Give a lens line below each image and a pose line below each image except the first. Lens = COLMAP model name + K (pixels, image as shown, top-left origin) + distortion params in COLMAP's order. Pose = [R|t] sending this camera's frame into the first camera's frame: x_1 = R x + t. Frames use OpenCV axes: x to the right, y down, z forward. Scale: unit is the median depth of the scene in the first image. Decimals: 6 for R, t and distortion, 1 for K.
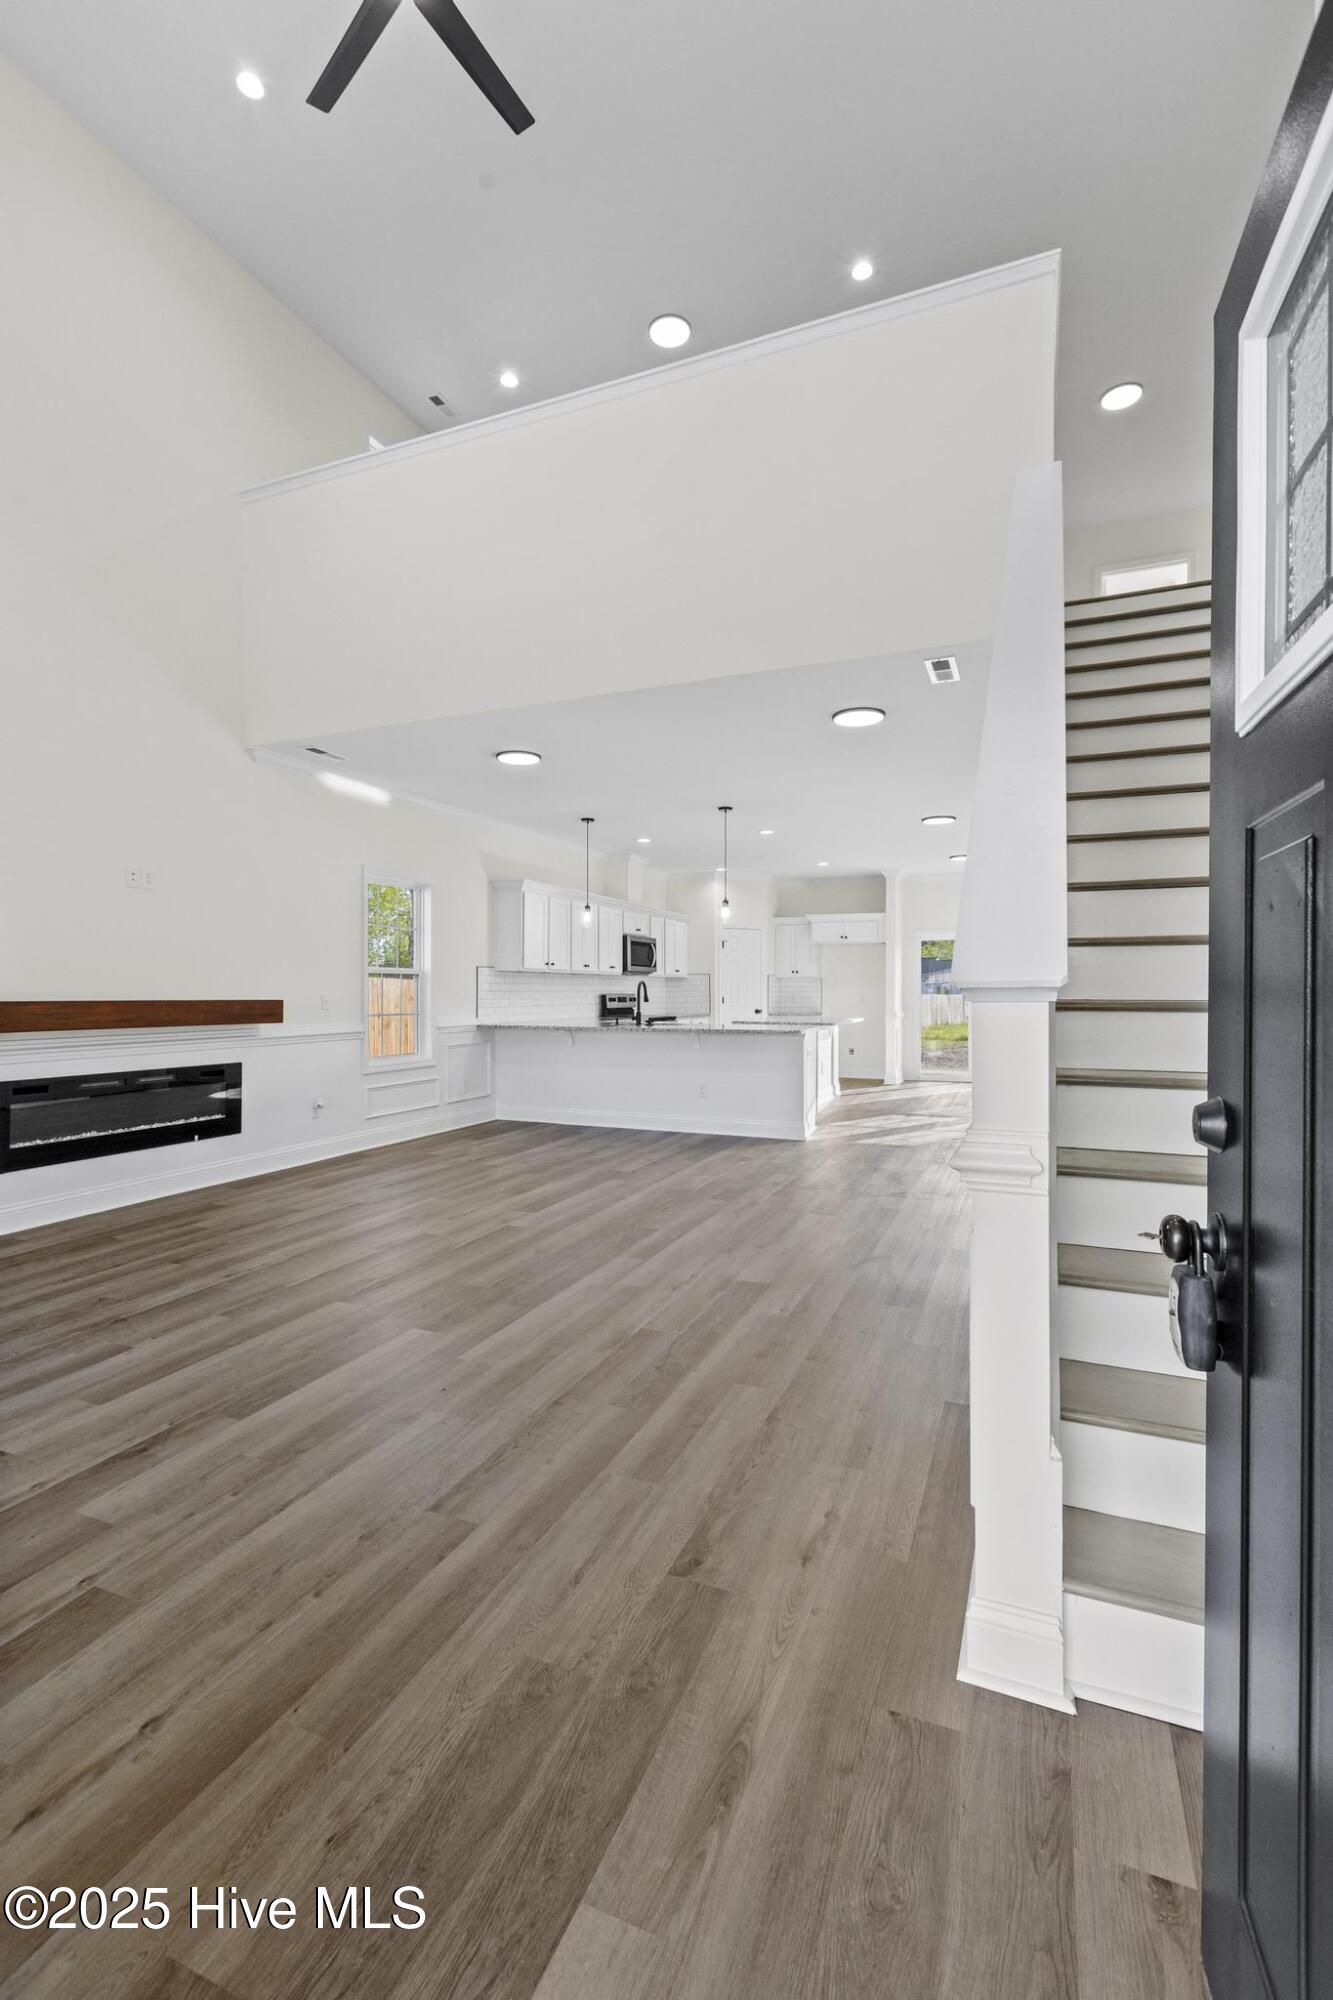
lens RADIAL K [[889.3, 0, 659.9], [0, 889.3, 984.0], [0, 0, 1]] dist [0.003206, -0.001918]
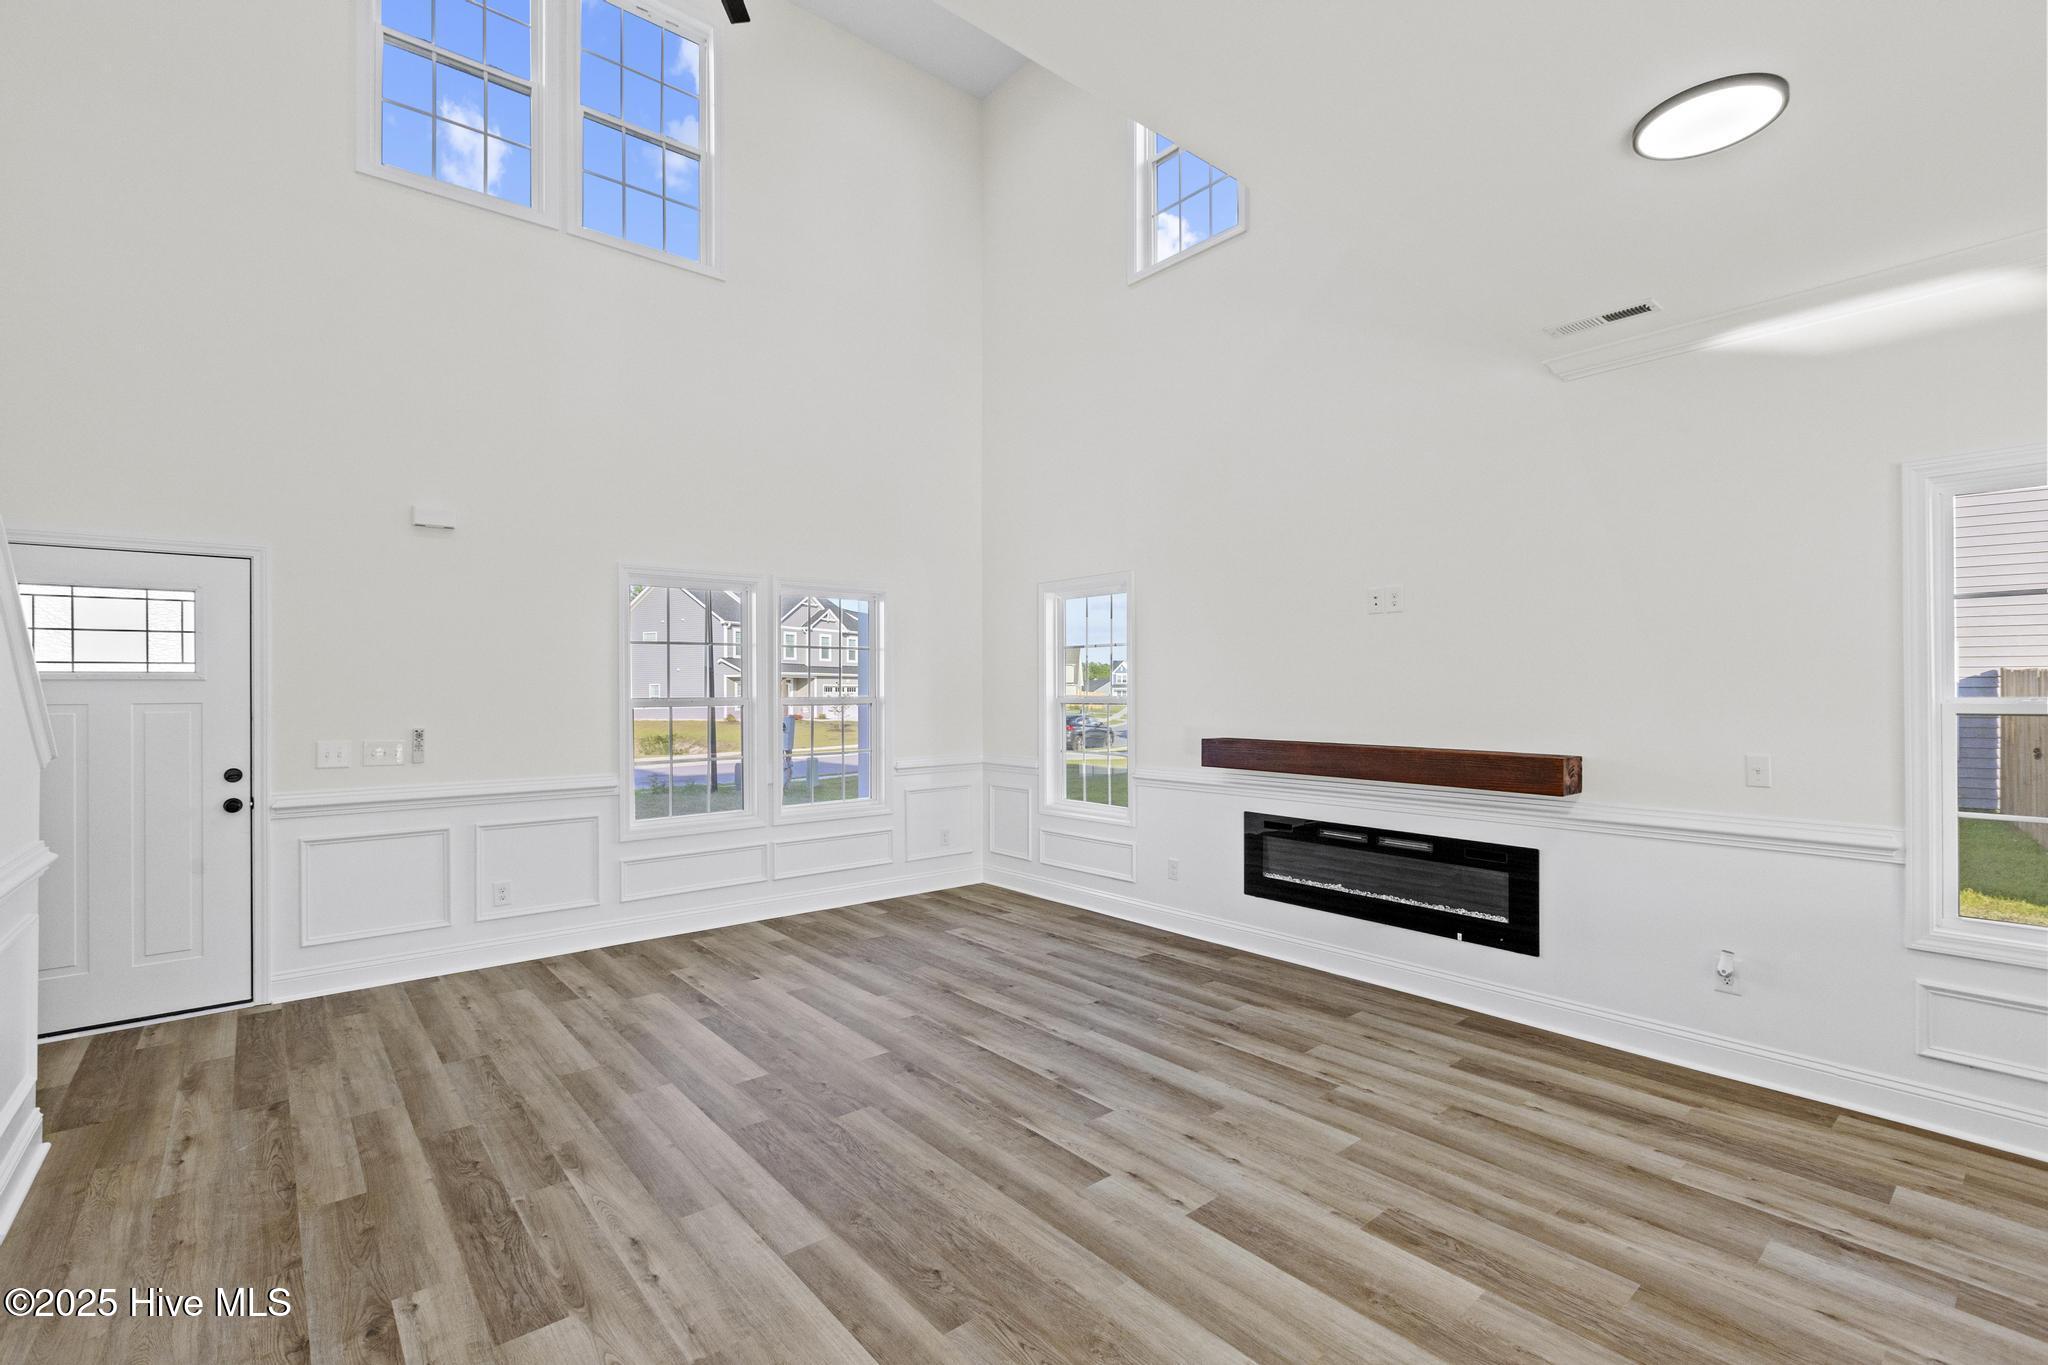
lens RADIAL K [[910.6, 0, 1042.2], [0, 910.6, 688.4], [0, 0, 1]] dist [0.003206, -0.001918]
pose [[-0.439789, -0.002939, -0.898096, 0.338997], [0.009015, 0.999930, -0.007686, -0.033276], [0.898056, -0.011476, -0.439731, 1.105854]]
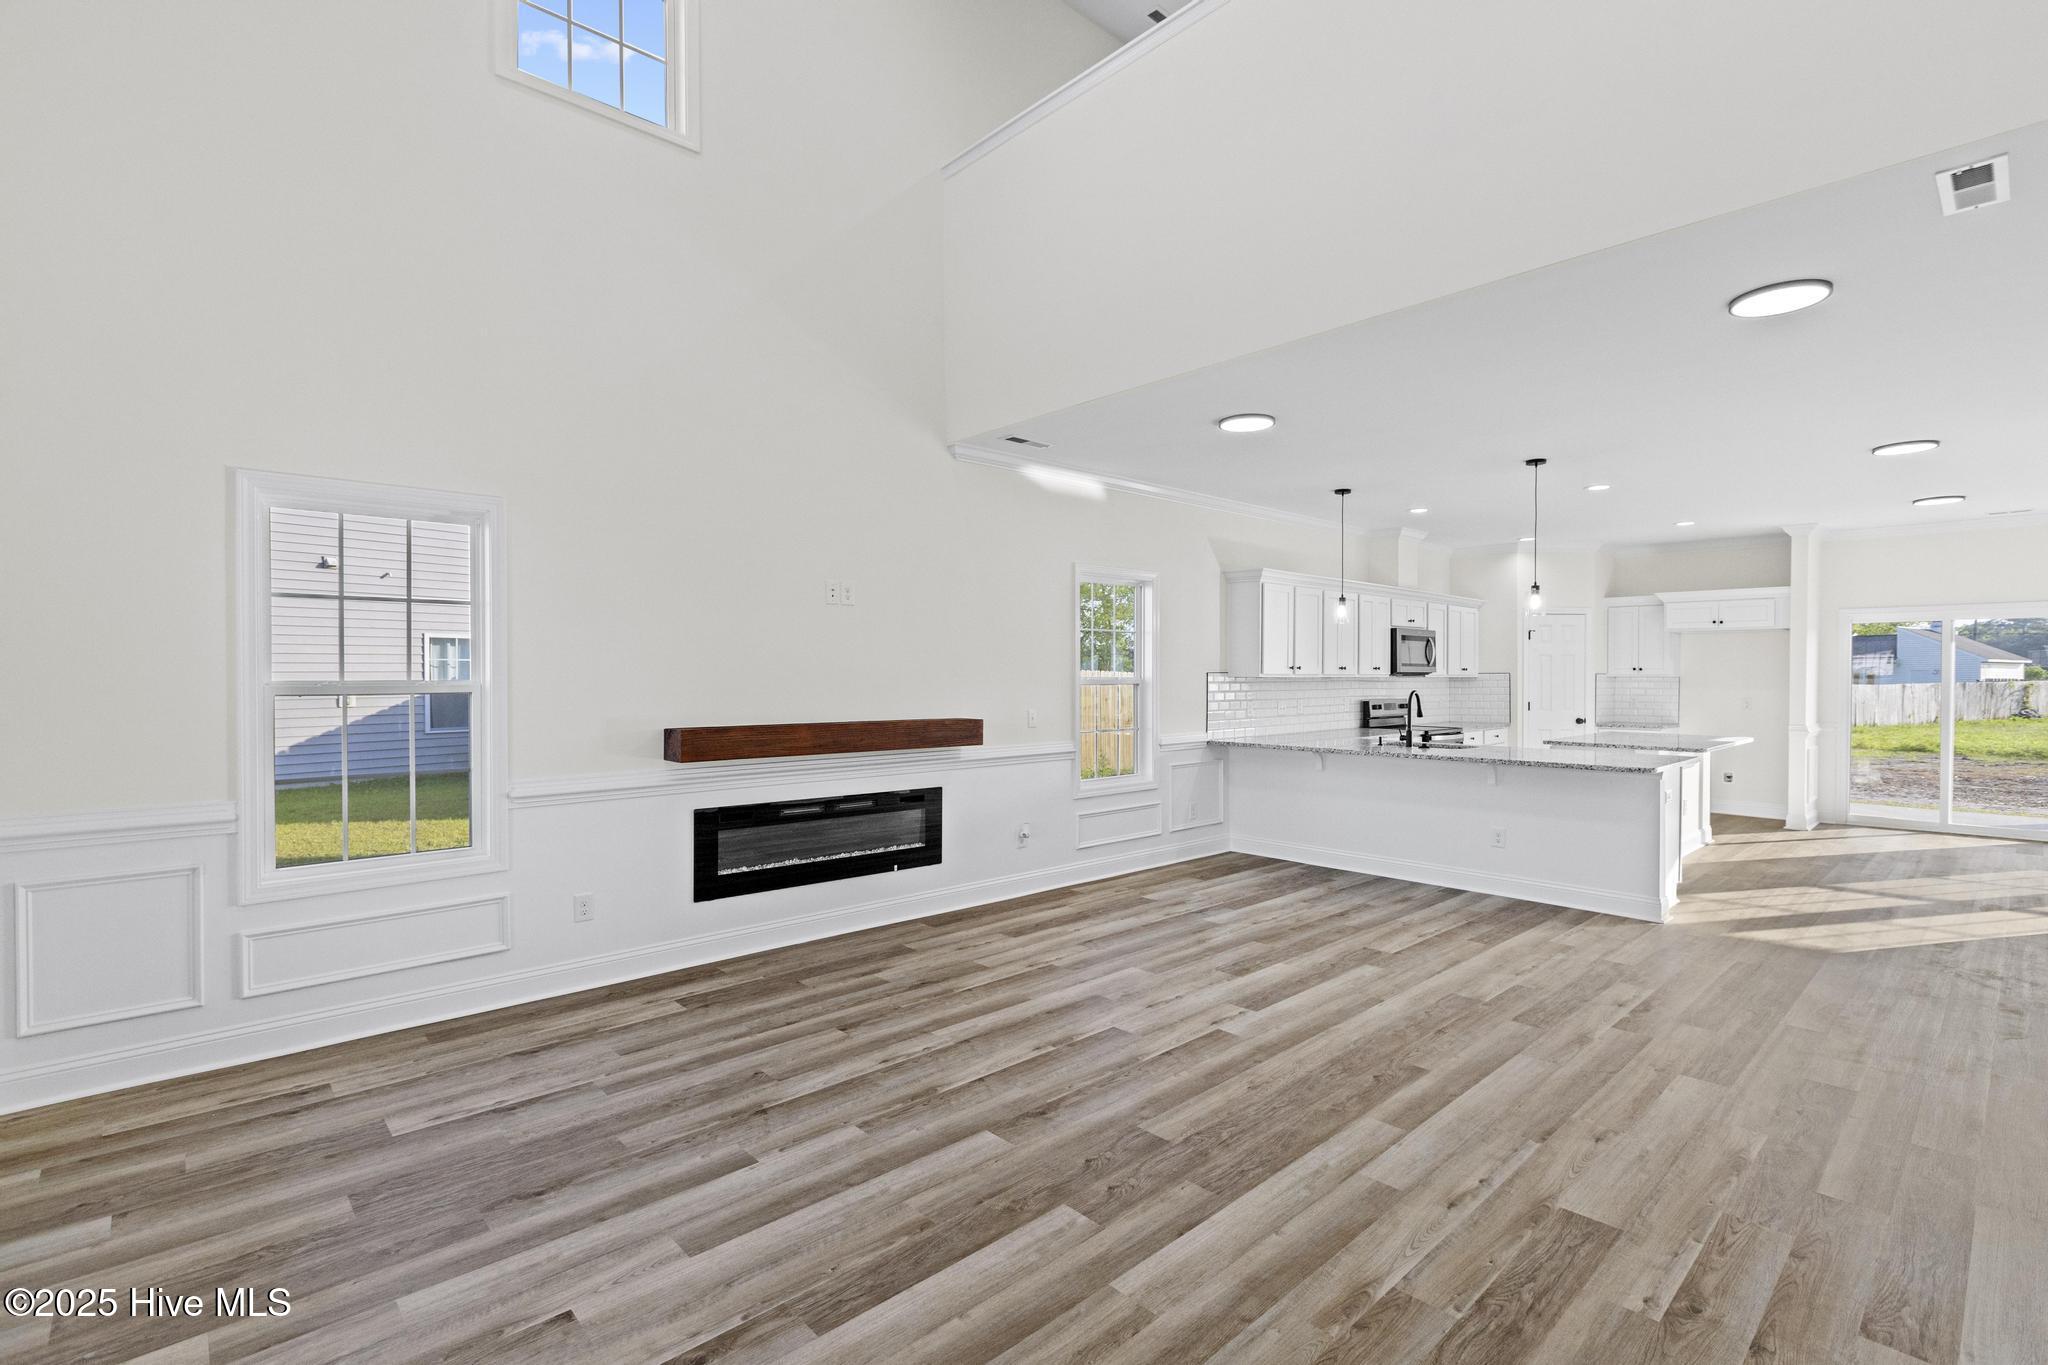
lens RADIAL K [[930.6, 0, 1022.7], [0, 930.6, 686.1], [0, 0, 1]] dist [-0.005207, -0.000362]
pose [[0.910616, 0.004548, -0.413228, 0.006741], [0.003751, 0.999807, 0.019270, -0.040251], [0.413236, -0.019098, 0.910424, 0.177364]]
